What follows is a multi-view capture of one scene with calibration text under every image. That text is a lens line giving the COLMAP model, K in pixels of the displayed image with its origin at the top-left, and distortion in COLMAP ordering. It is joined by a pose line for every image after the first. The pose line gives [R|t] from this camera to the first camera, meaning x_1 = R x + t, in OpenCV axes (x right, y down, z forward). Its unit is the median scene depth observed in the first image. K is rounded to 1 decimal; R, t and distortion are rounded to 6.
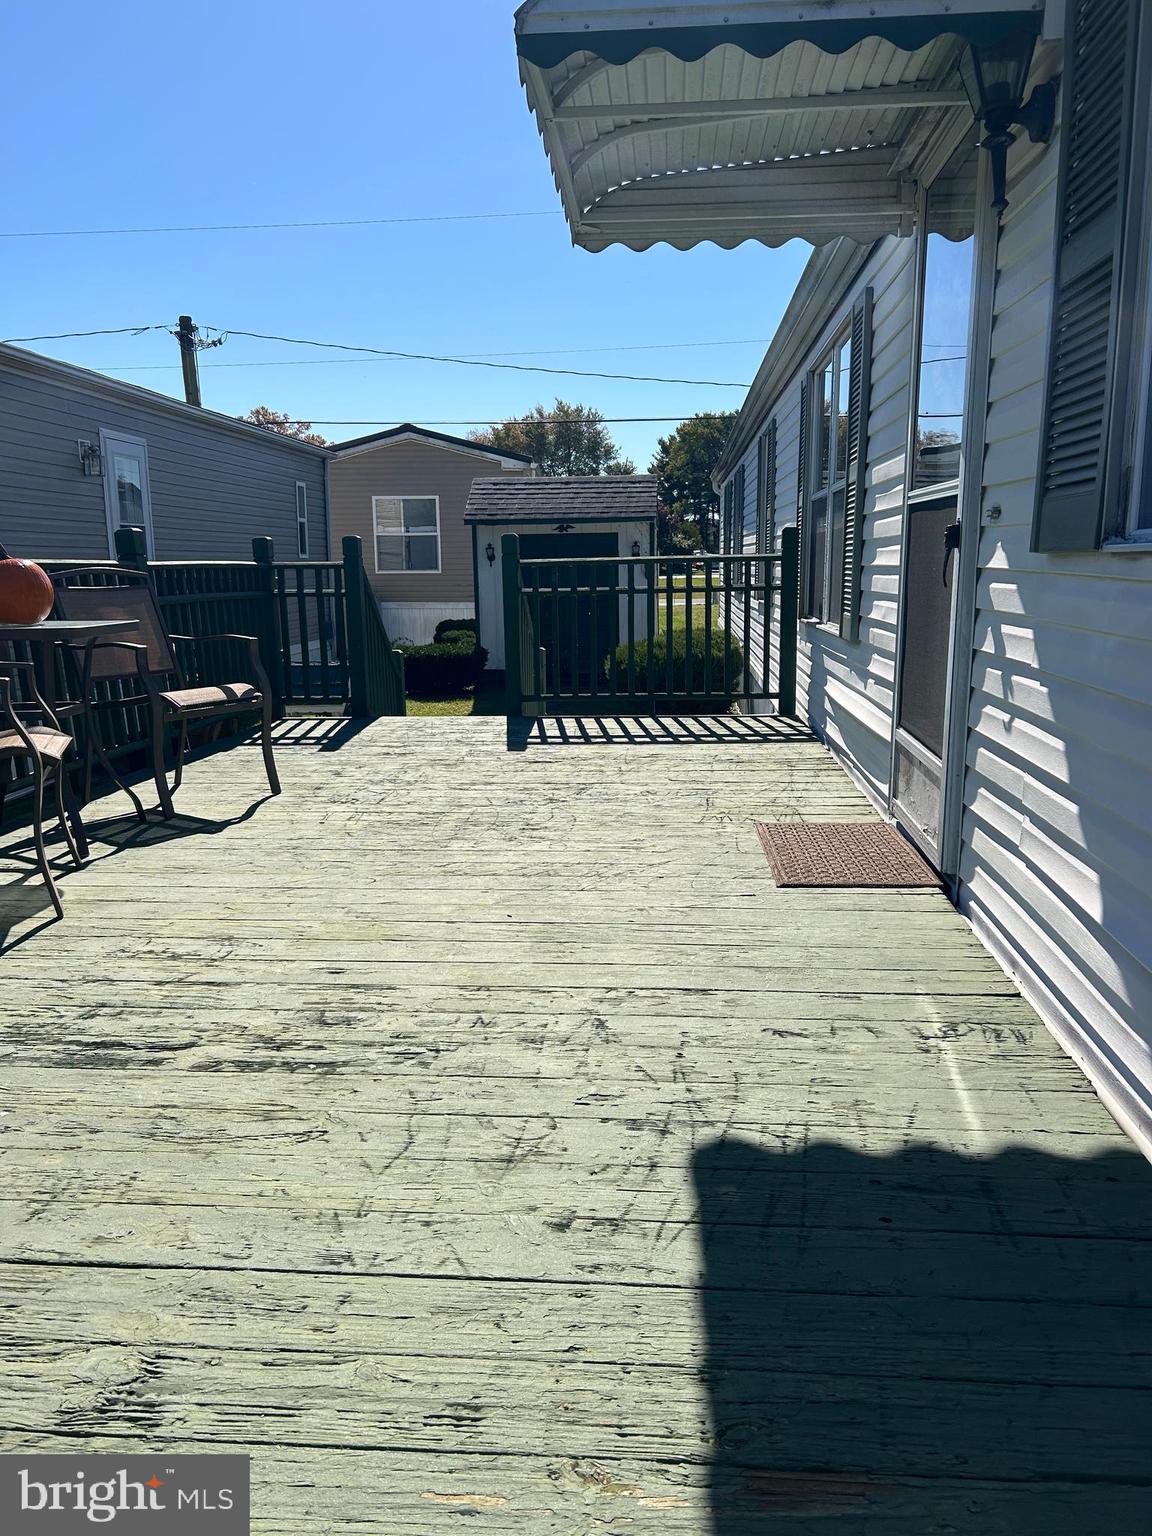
lens RADIAL K [[1153.0, 0, 577.9], [0, 1153.0, 766.3], [0, 0, 1]] dist [0.063615, -0.066926]
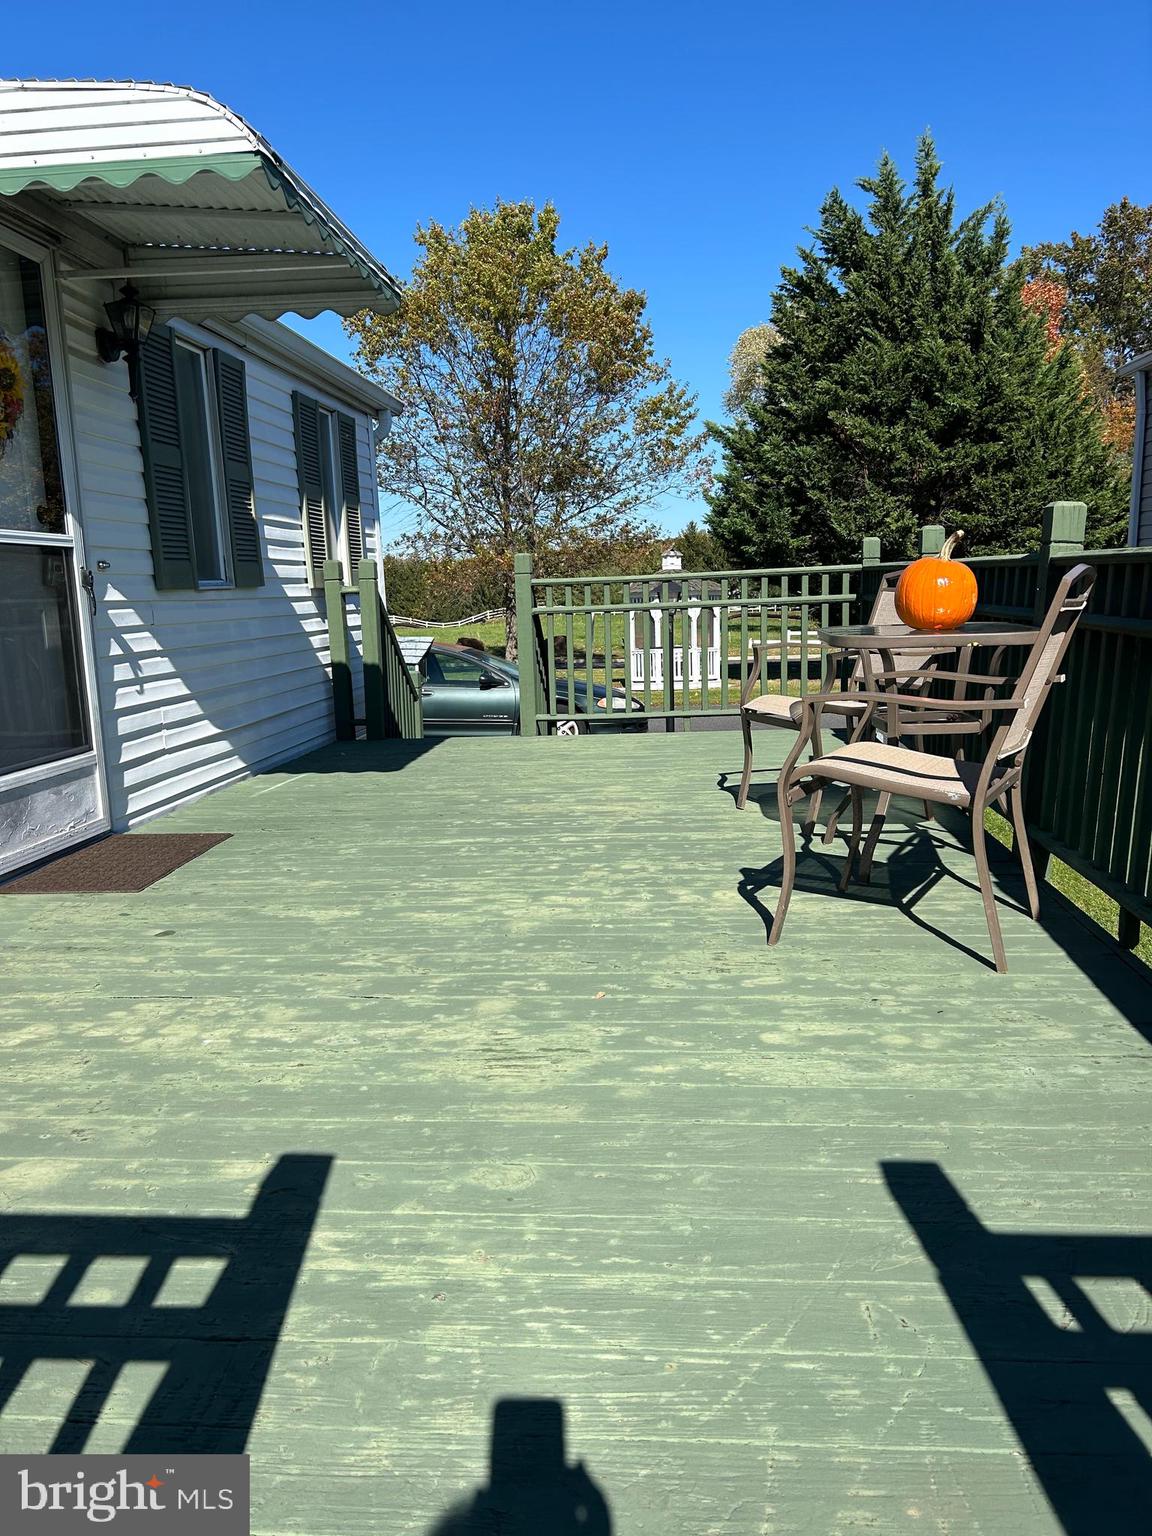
lens RADIAL K [[1153.0, 0, 590.0], [0, 1153.0, 774.1], [0, 0, 1]] dist [0.063615, -0.066926]
pose [[-0.999040, 0.043717, -0.002659, -0.278254], [0.040294, 0.941209, 0.335413, -0.459853], [0.017166, 0.334984, -0.942067, 2.619272]]
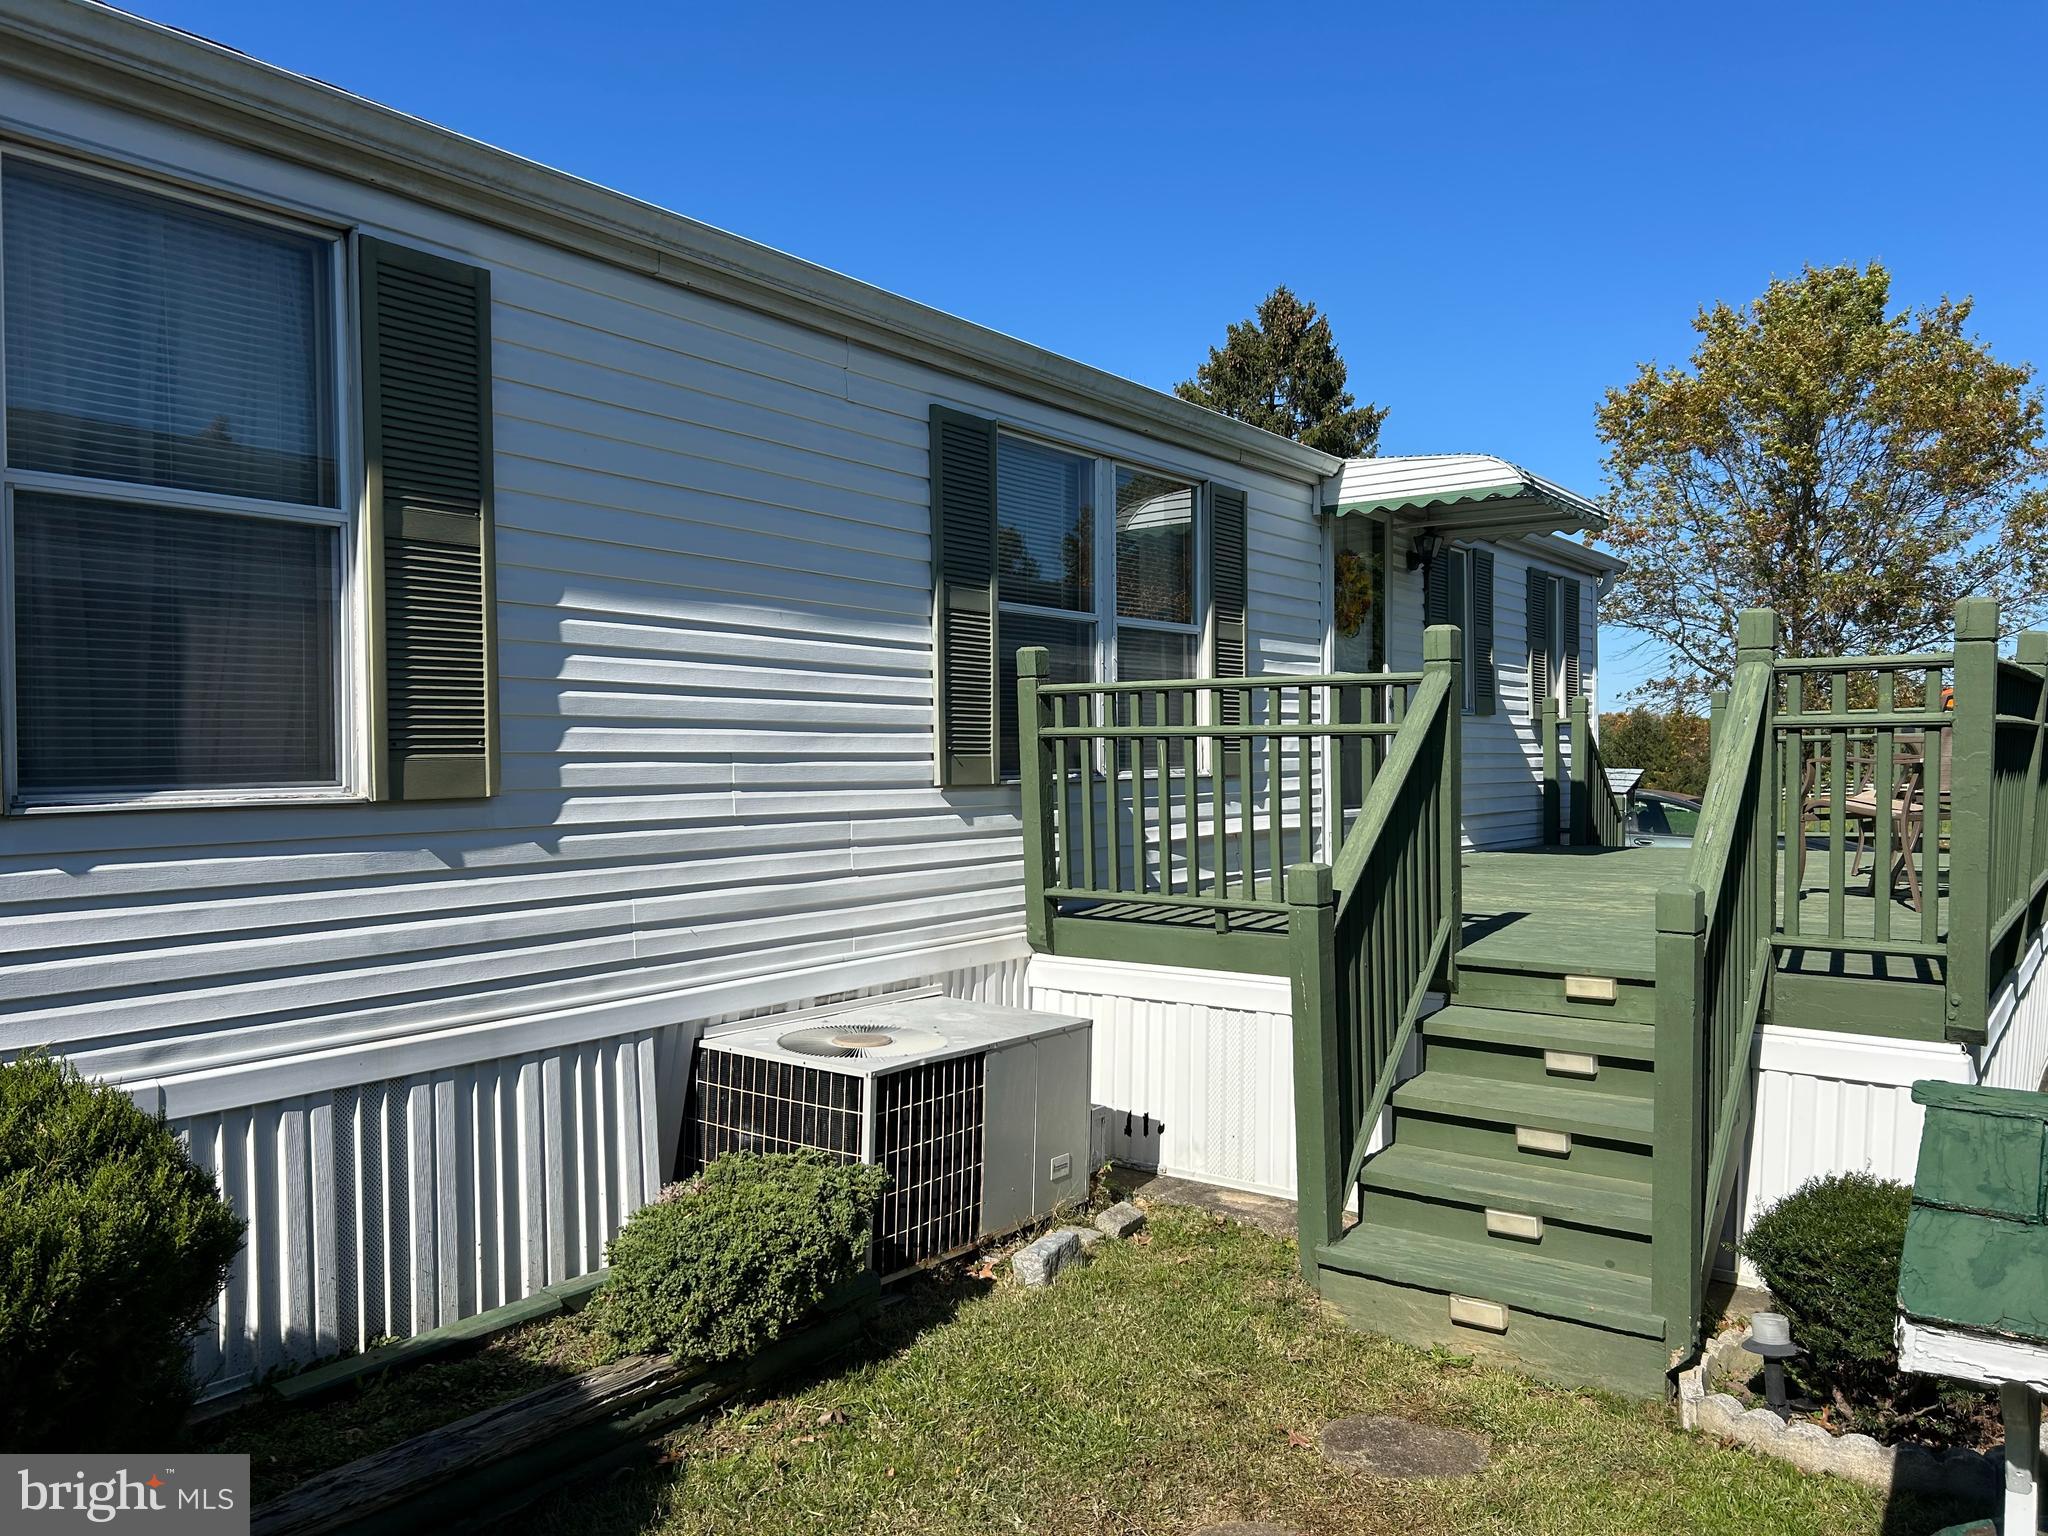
lens RADIAL K [[1537.3, 0, 1030.7], [0, 1537.3, 776.0], [0, 0, 1]] dist [0.063615, -0.066926]
pose [[-0.860643, 0.010482, 0.509101, -0.602591], [0.105089, 0.981921, 0.157438, -0.638455], [-0.498247, 0.188999, -0.846186, 4.083514]]
